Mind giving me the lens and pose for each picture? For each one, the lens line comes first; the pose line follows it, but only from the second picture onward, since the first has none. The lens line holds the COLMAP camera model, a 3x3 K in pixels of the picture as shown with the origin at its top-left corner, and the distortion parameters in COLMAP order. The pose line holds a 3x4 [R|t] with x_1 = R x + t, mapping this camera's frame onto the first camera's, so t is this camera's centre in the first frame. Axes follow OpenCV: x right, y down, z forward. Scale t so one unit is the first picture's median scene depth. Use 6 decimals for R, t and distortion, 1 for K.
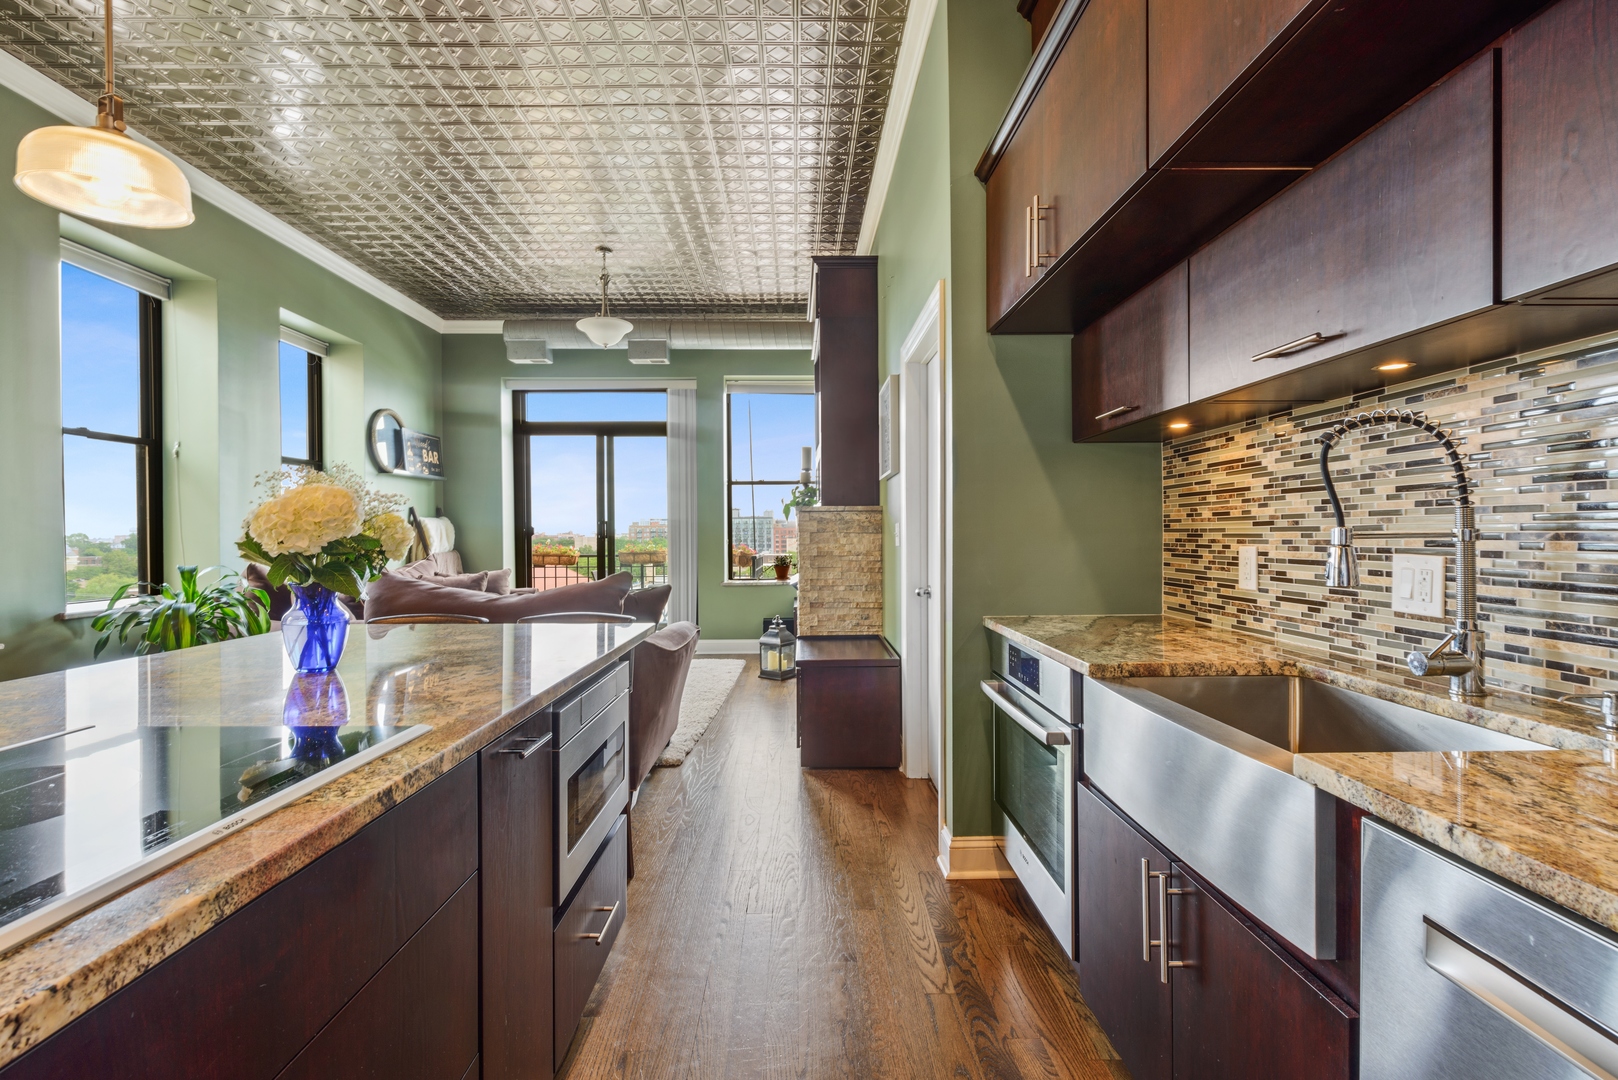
lens RADIAL K [[767.2, 0, 801.5], [0, 767.2, 540.7], [0, 0, 1]] dist [0.000387, 0.000074]
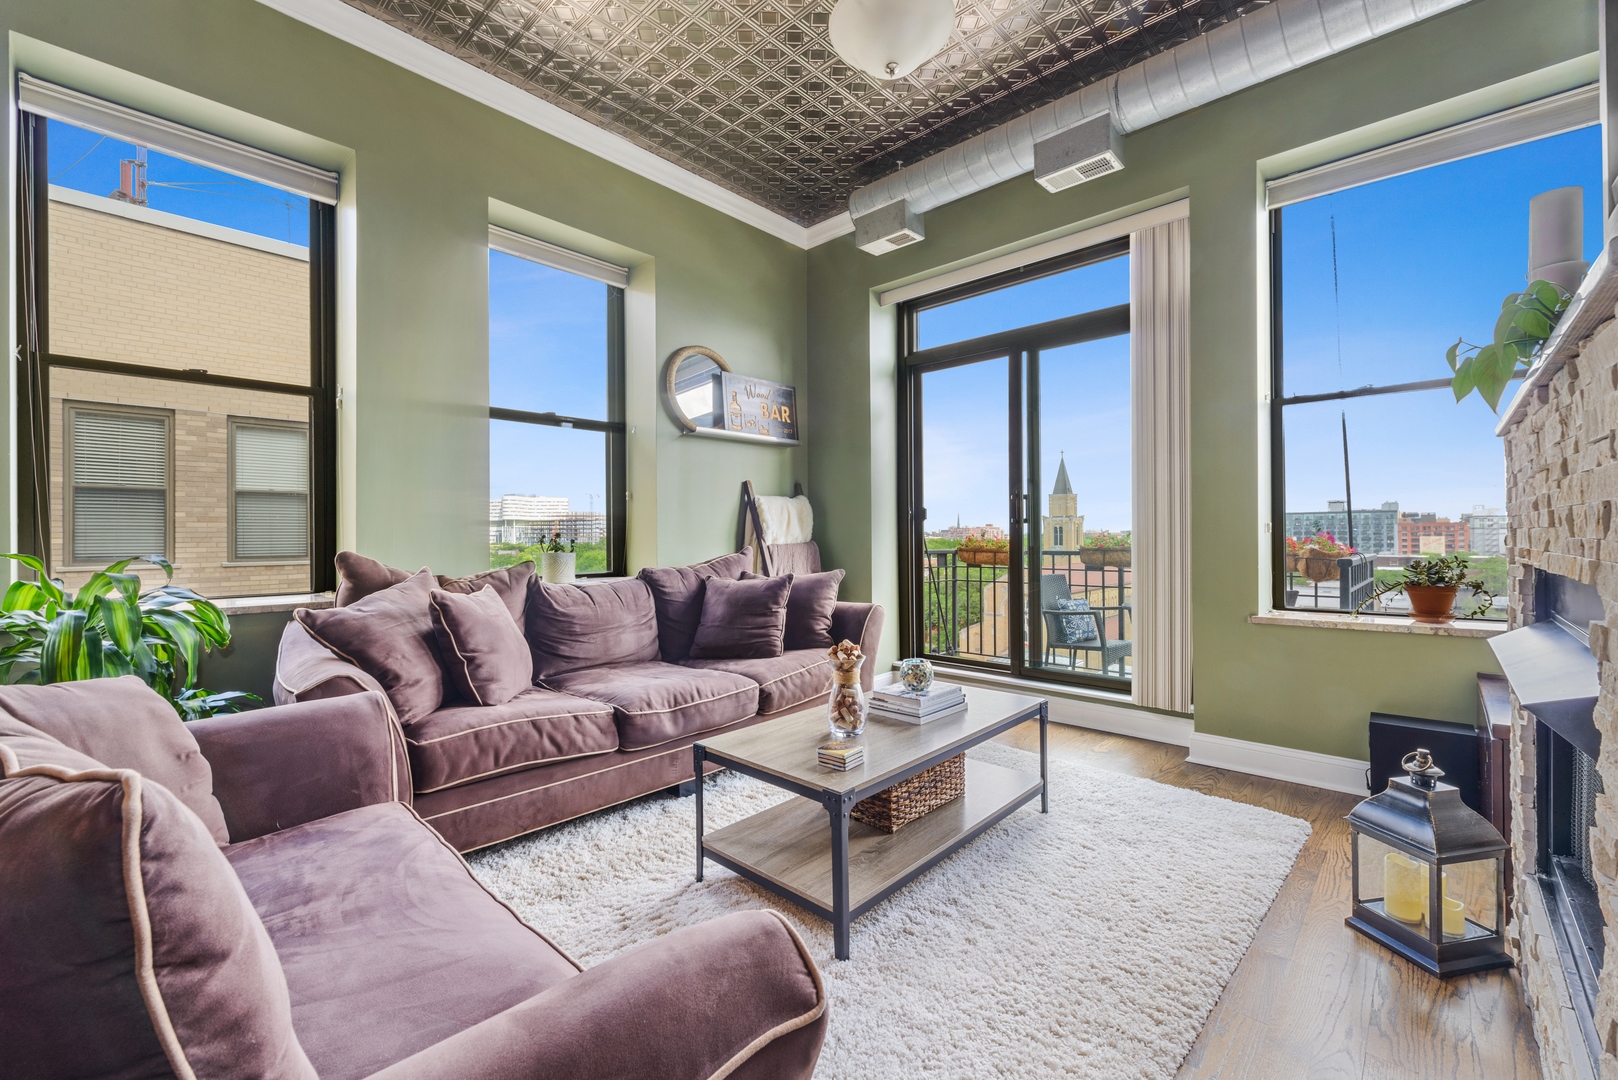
lens RADIAL K [[672.5, 0, 799.9], [0, 672.5, 534.0], [0, 0, 1]] dist [0.008116, -0.000234]
pose [[0.724644, 0.001443, -0.689122, -0.021184], [-0.005363, 0.999979, -0.003546, 0.008784], [0.689103, 0.006265, 0.724637, 0.525307]]
